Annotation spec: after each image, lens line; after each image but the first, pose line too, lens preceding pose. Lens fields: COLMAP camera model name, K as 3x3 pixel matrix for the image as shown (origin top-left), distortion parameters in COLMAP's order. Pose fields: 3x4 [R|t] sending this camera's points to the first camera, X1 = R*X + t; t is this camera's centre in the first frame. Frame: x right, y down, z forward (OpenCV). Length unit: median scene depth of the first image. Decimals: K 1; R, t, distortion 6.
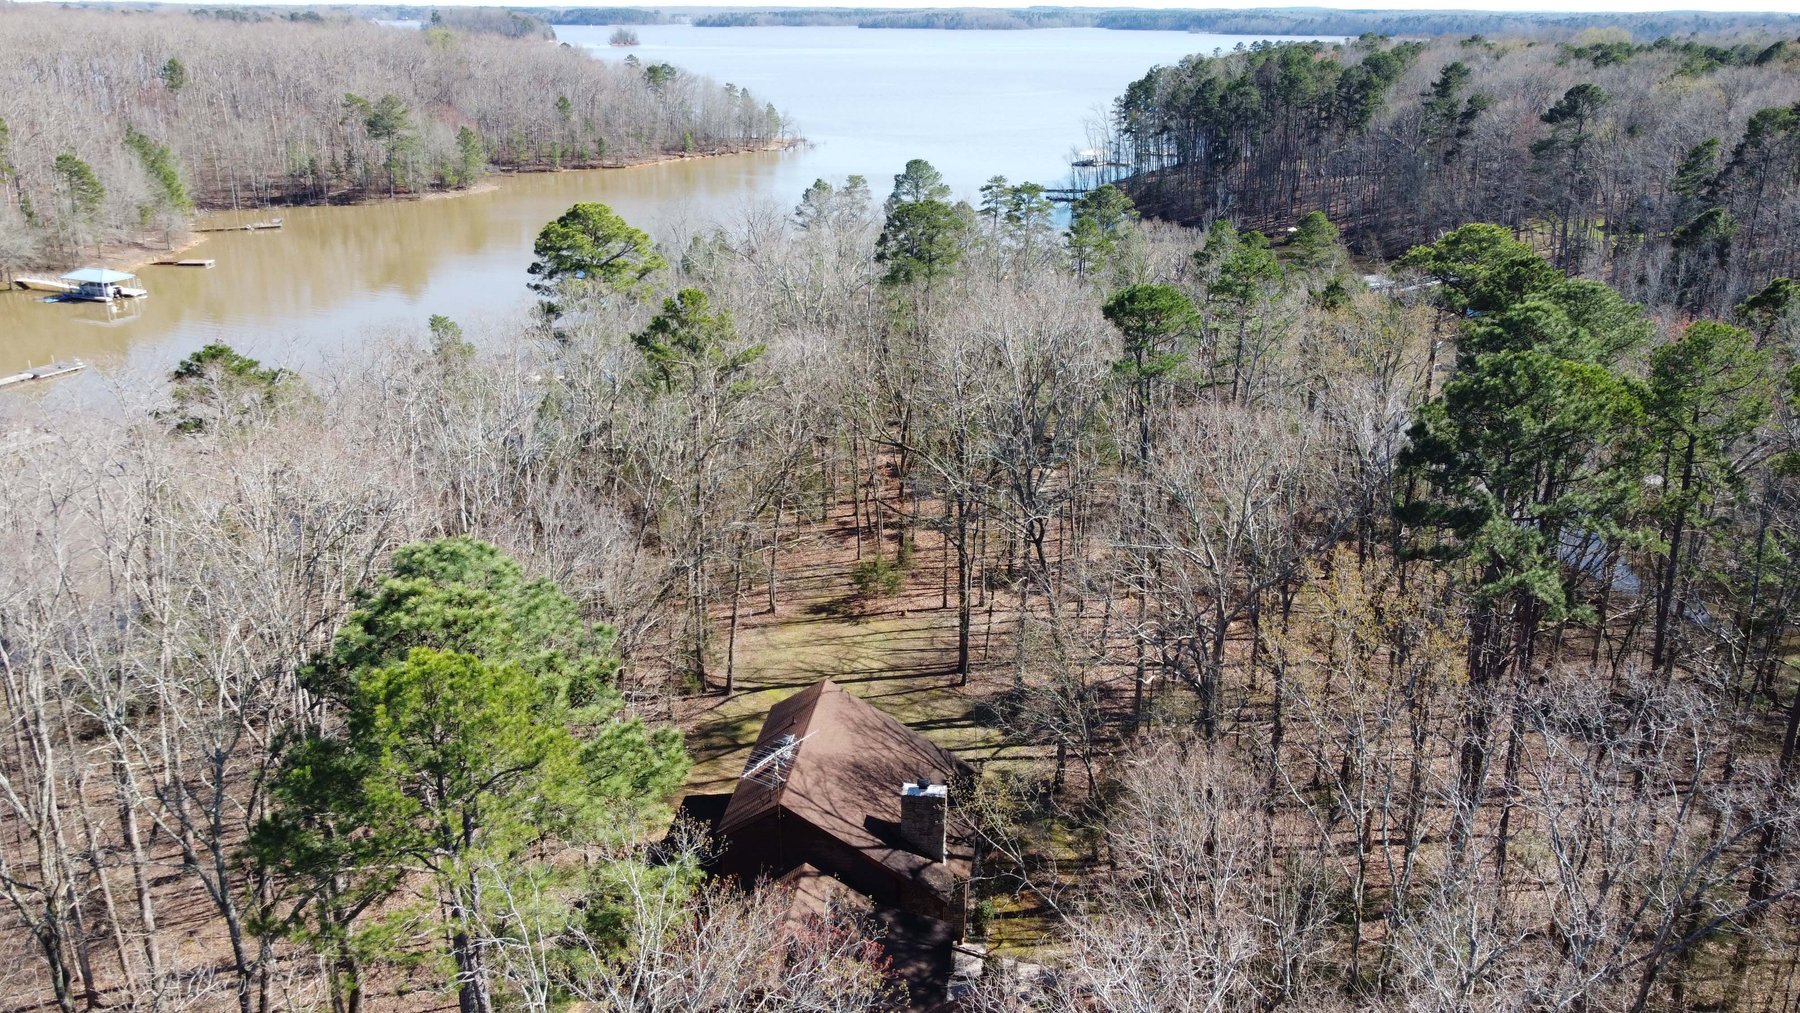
lens RADIAL K [[1375.4, 0, 904.8], [0, 1375.4, 507.8], [0, 0, 1]] dist [-0.006009, -0.002019]
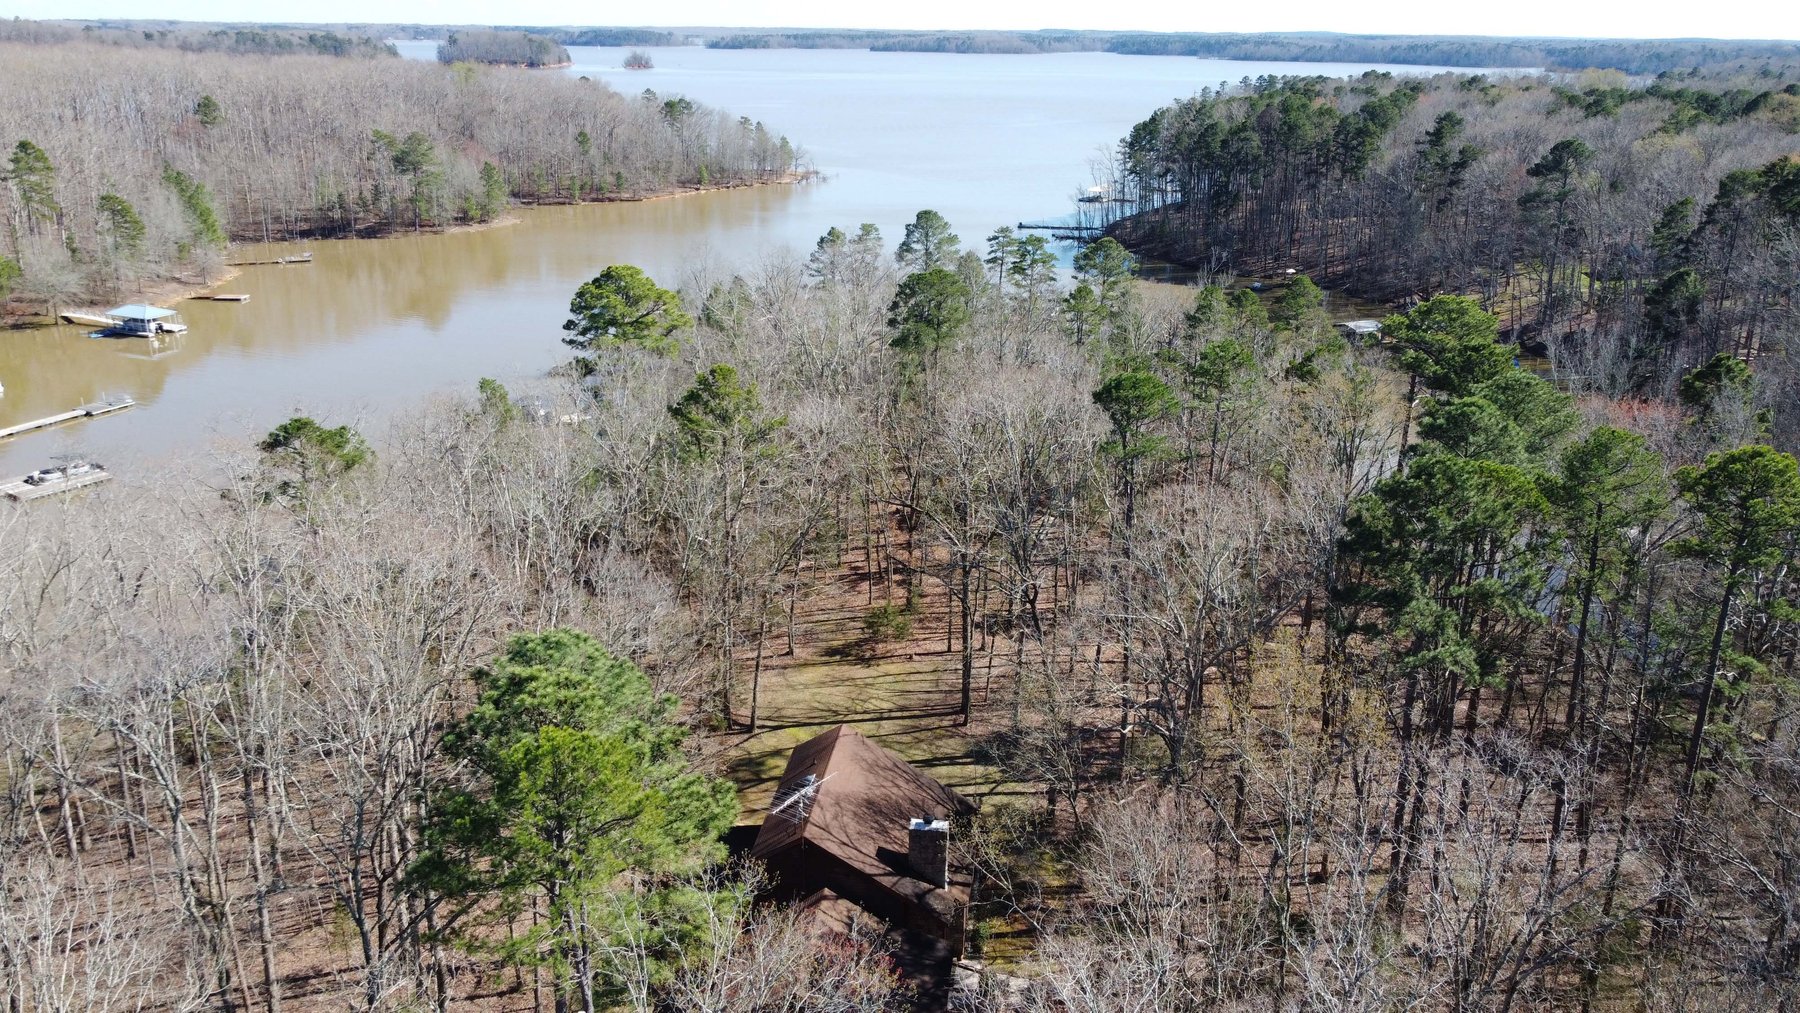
lens RADIAL K [[1375.4, 0, 904.8], [0, 1375.4, 507.8], [0, 0, 1]] dist [-0.006009, -0.002019]
pose [[0.999950, 0.008530, -0.005264, -0.000999], [-0.008600, 0.999871, -0.013570, -0.019637], [0.005147, 0.013615, 0.999894, -0.067672]]
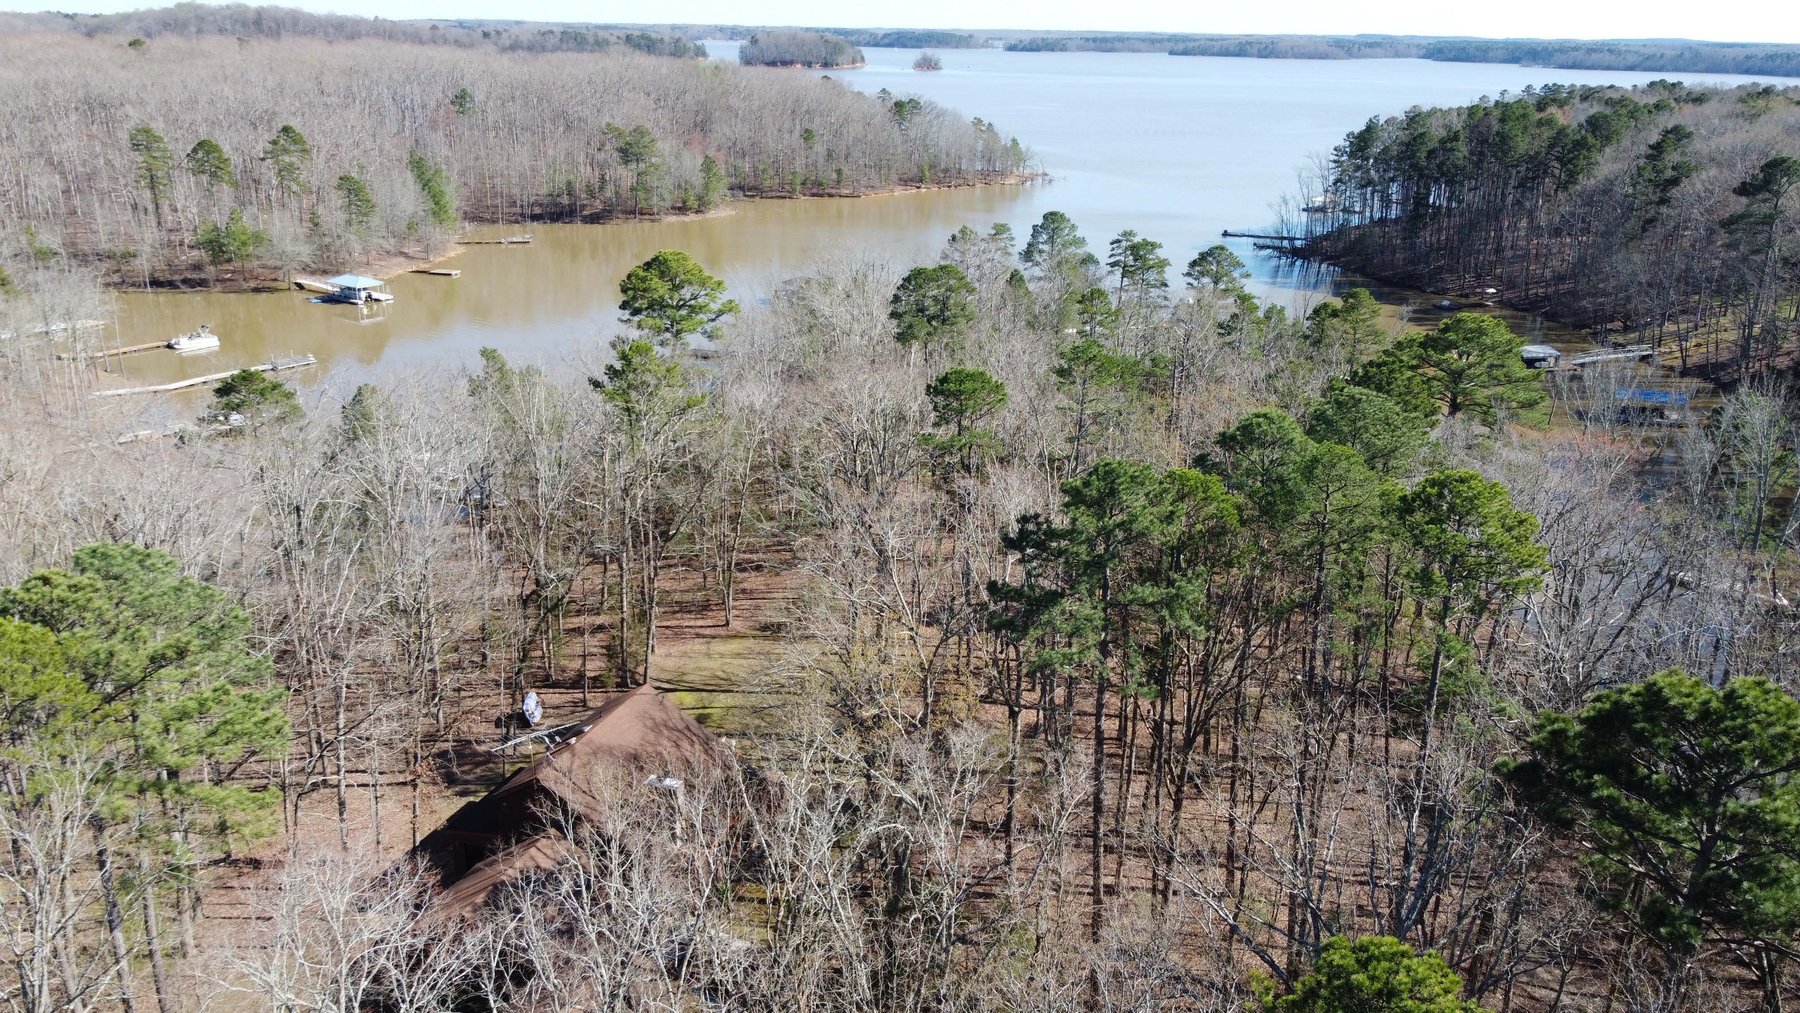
lens RADIAL K [[1375.4, 0, 904.8], [0, 1375.4, 507.8], [0, 0, 1]] dist [-0.006009, -0.002019]
pose [[0.975866, 0.082126, -0.202337, 0.201293], [-0.085151, 0.996348, -0.006274, -0.019949], [0.201083, 0.023352, 0.979296, -0.063330]]
